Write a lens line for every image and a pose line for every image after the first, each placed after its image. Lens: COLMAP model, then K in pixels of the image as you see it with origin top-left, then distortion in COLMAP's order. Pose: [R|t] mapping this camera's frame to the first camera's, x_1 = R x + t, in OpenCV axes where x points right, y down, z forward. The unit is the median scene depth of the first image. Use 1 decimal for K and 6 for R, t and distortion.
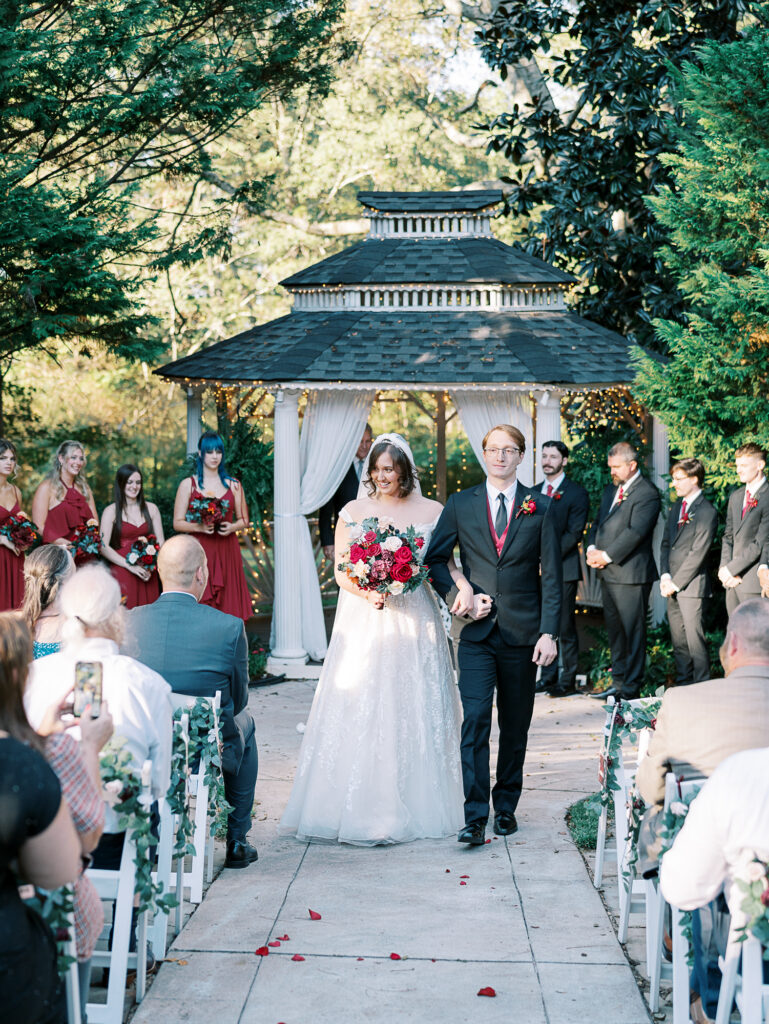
lens RADIAL K [[1756.1, 0, 401.2], [0, 1756.1, 509.7], [0, 0, 1]] dist [-0.002992, -0.012643]
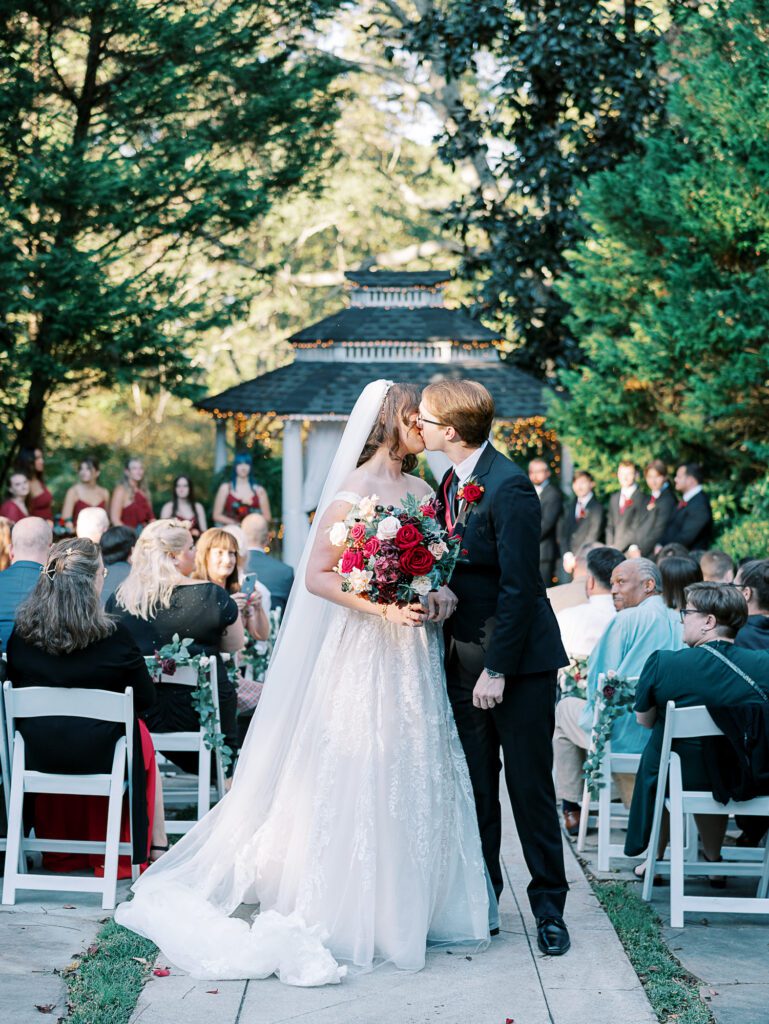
lens RADIAL K [[1541.2, 0, 384.5], [0, 1541.2, 512.0], [0, 0, 1]] dist [0.024226, -0.088507]
pose [[0.999905, 0.001661, 0.013694, -0.010075], [-0.001600, 0.999989, -0.004447, 0.008145], [-0.013701, 0.004425, 0.999896, -0.188409]]
